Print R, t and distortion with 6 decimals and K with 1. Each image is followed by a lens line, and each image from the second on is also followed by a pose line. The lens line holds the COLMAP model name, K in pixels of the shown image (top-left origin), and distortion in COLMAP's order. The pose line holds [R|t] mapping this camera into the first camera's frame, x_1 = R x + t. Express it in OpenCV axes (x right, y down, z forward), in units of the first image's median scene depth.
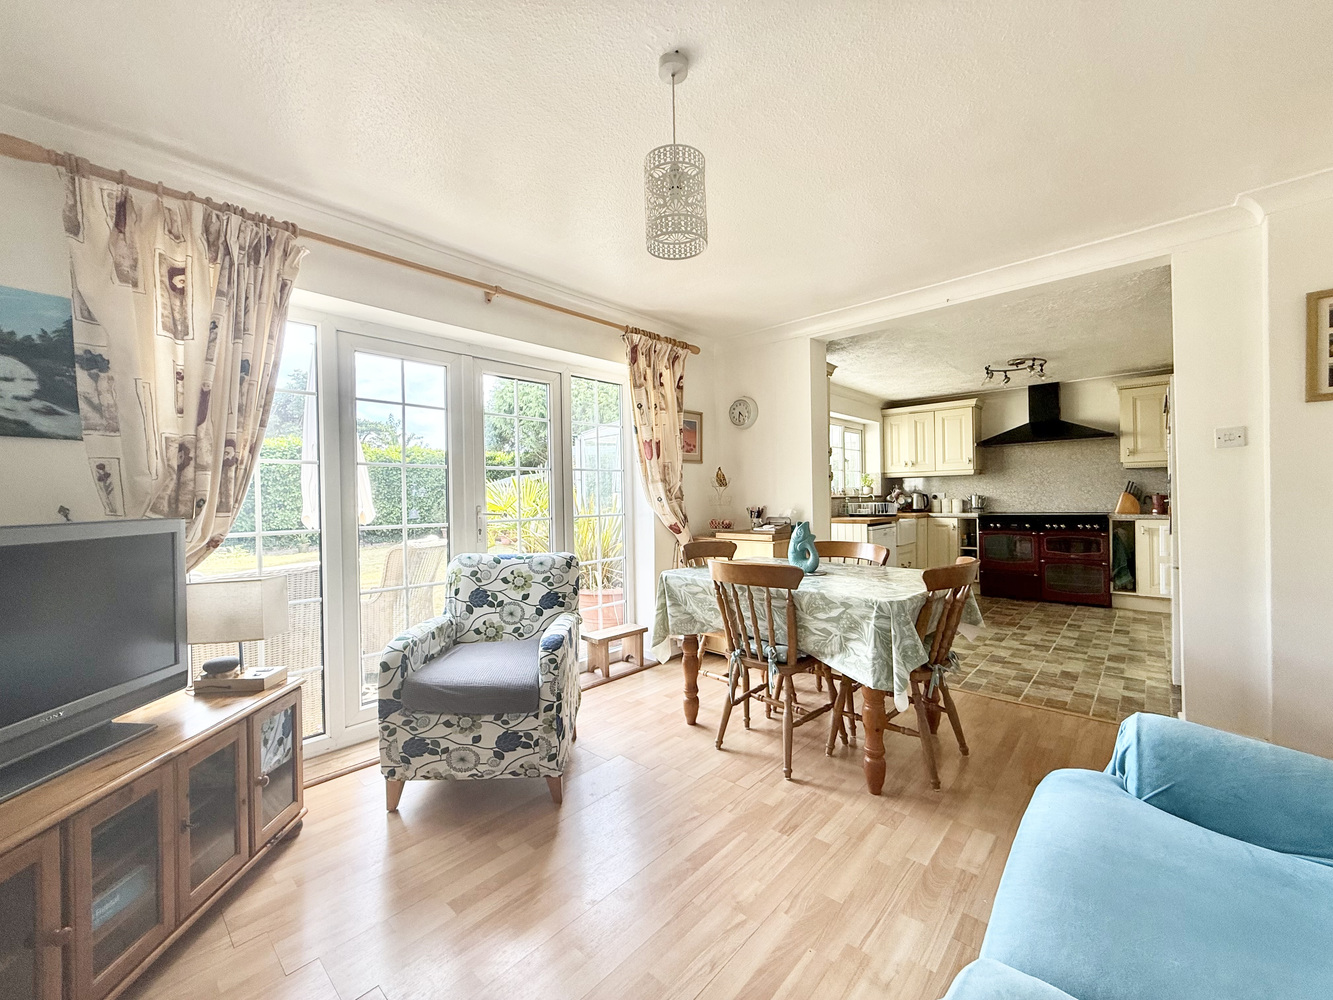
lens RADIAL K [[530.8, 0, 662.7], [0, 530.8, 498.7], [0, 0, 1]] dist [-0.000162, 0.000116]
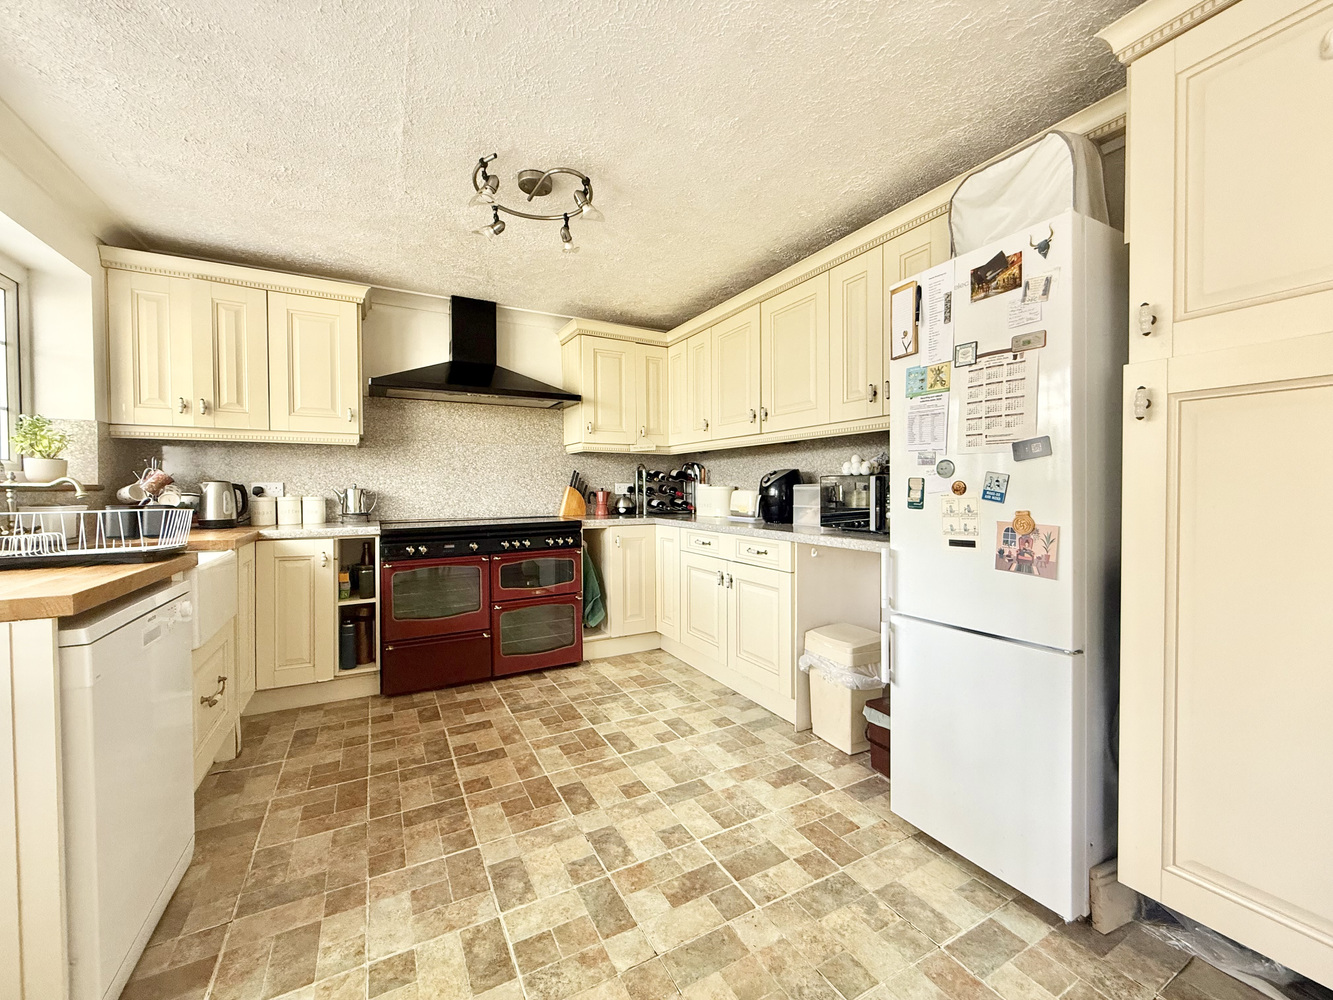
lens RADIAL K [[530.8, 0, 662.7], [0, 530.8, 498.7], [0, 0, 1]] dist [-0.000162, 0.000116]
pose [[0.326324, -0.002320, 0.945255, 0.223967], [-0.001323, 0.999995, 0.002911, 0.001370], [-0.945257, -0.002201, 0.326320, 0.592393]]
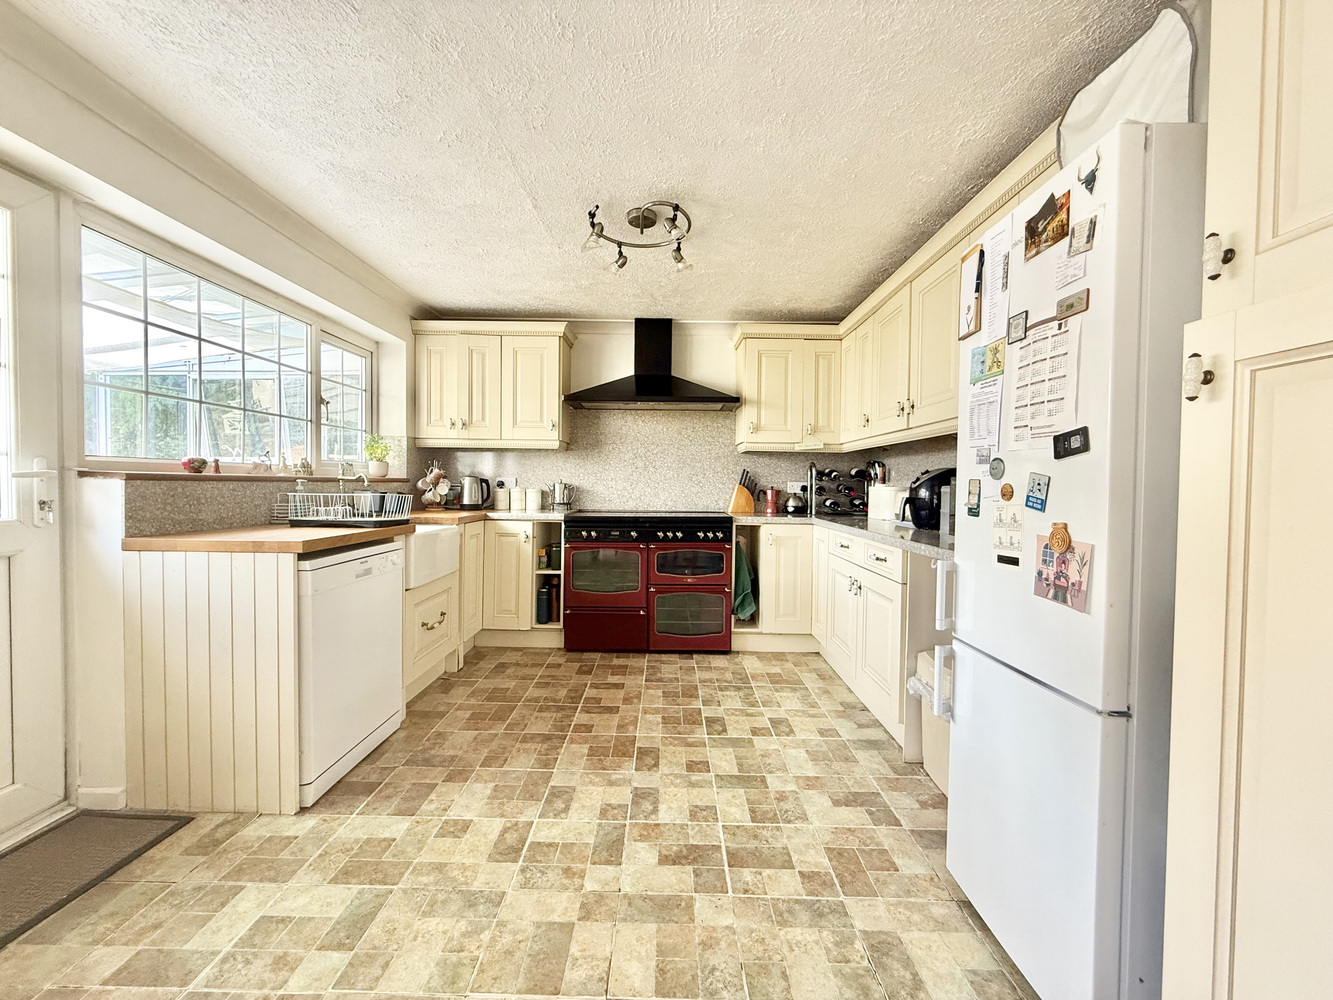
lens RADIAL K [[530.8, 0, 662.7], [0, 530.8, 498.7], [0, 0, 1]] dist [-0.000162, 0.000116]
pose [[0.742039, 0.009642, 0.670287, 0.272022], [-0.025793, 0.999567, 0.014175, -0.000156], [-0.669860, -0.027807, 0.741967, 0.475561]]
